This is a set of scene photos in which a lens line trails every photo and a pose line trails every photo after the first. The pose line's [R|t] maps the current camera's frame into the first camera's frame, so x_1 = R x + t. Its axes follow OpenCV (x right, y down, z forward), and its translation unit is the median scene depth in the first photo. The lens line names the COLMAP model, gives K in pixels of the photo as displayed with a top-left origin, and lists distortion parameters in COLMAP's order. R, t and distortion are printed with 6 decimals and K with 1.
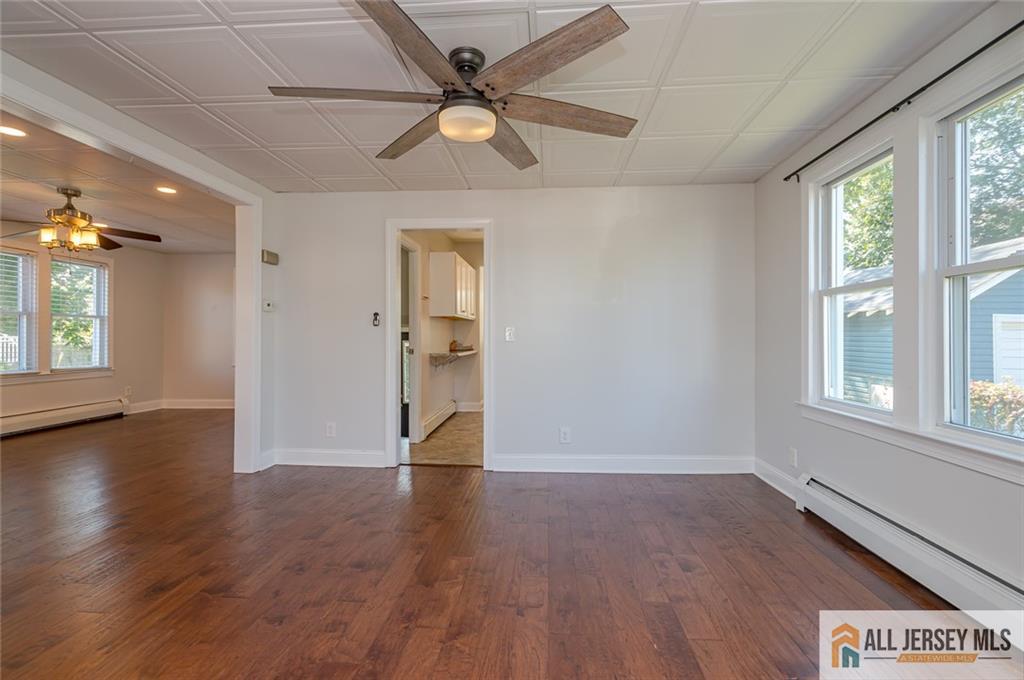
lens RADIAL K [[476.3, 0, 511.5], [0, 476.3, 335.8], [0, 0, 1]] dist [0.015970, -0.000134]
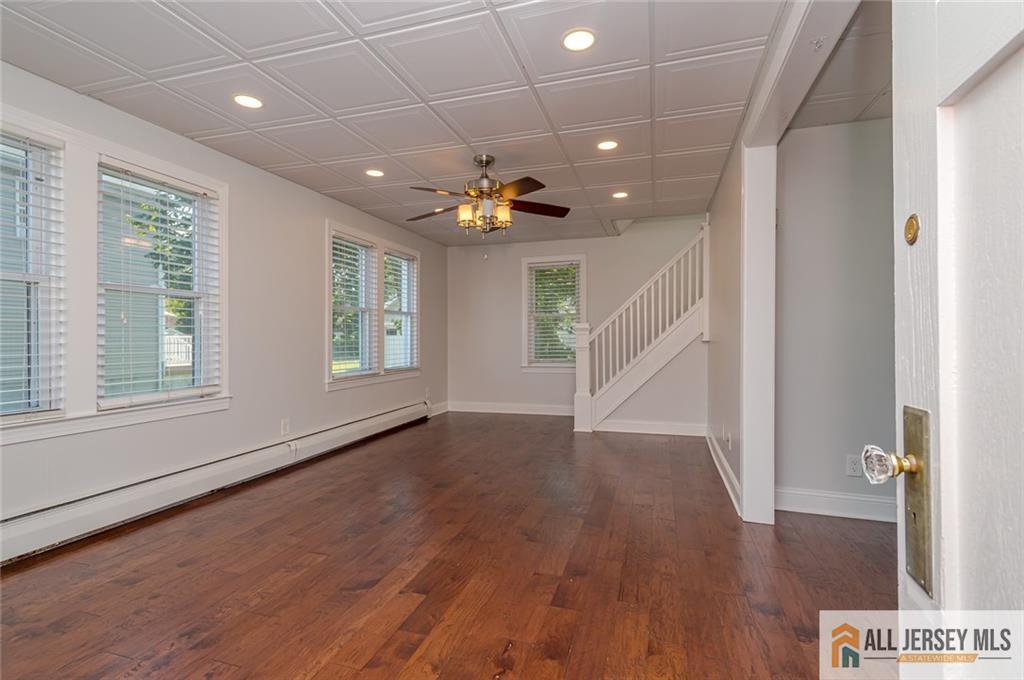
lens RADIAL K [[476.3, 0, 511.5], [0, 476.3, 335.8], [0, 0, 1]] dist [0.015970, -0.000134]
pose [[0.974823, -0.004910, -0.222924, -0.450574], [0.004663, 0.999988, -0.001636, 0.006317], [0.222929, 0.000555, 0.974834, 0.132403]]
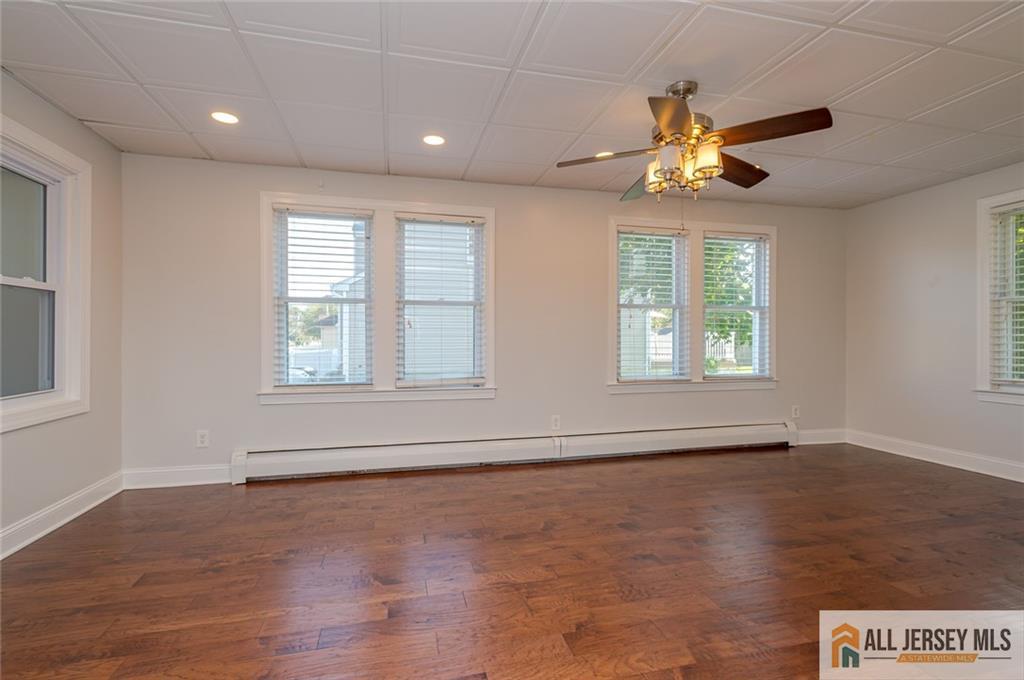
lens RADIAL K [[476.3, 0, 511.5], [0, 476.3, 335.8], [0, 0, 1]] dist [0.015970, -0.000134]
pose [[0.314671, -0.003301, -0.949195, -0.275235], [0.002145, 0.999994, -0.002766, 0.004676], [0.949198, -0.001165, 0.314676, 0.404480]]
